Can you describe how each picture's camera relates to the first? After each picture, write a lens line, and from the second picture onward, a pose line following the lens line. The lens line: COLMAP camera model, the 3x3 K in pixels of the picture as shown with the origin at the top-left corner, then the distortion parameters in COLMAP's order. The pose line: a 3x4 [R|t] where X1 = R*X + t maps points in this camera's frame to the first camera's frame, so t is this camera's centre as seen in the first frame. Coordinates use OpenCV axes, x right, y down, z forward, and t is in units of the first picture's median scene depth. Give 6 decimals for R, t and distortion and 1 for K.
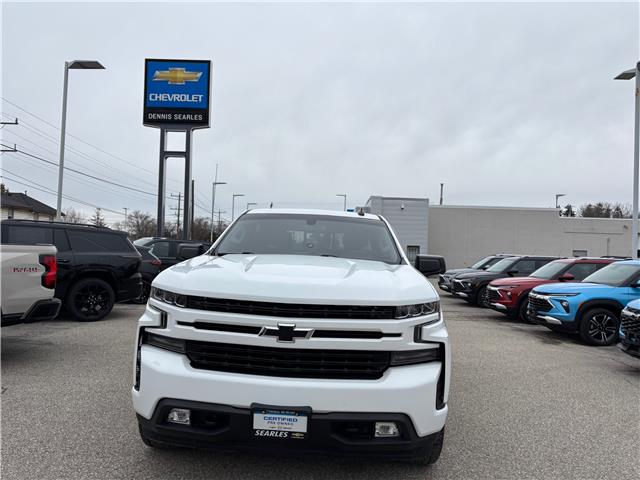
lens RADIAL K [[477.1, 0, 315.2], [0, 477.1, 239.0], [0, 0, 1]] dist [0.031883, -0.003804]
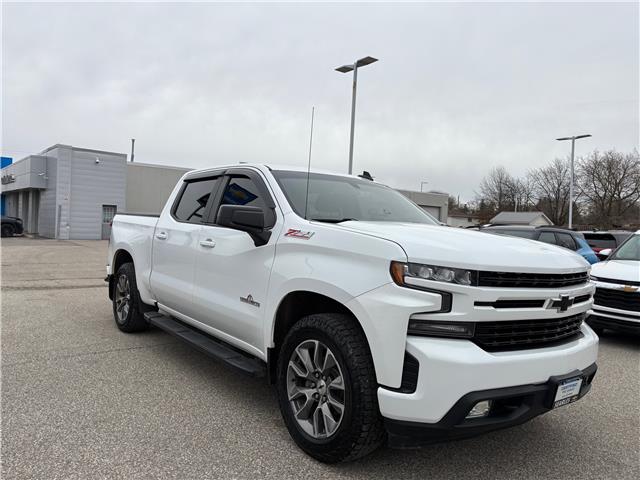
lens RADIAL K [[479.2, 0, 320.0], [0, 479.2, 240.0], [0, 0, 1]] dist [0.075526, 0.000062]
pose [[0.771903, -0.019865, 0.635430, -0.176148], [-0.033268, 0.996880, 0.071578, 0.001143], [-0.634870, -0.076391, 0.768834, 0.085892]]
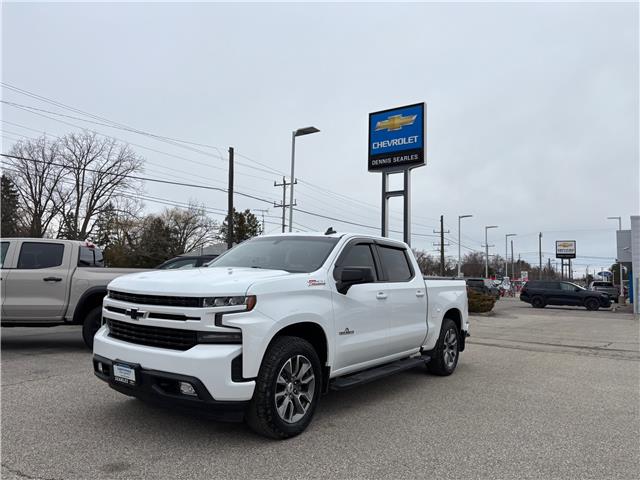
lens RADIAL K [[477.1, 0, 315.2], [0, 477.1, 239.0], [0, 0, 1]] dist [0.031883, -0.003804]
pose [[0.836087, -0.057901, -0.545533, 0.197061], [0.015703, 0.996533, -0.081702, 0.015204], [0.548373, 0.059743, 0.834097, 0.007332]]
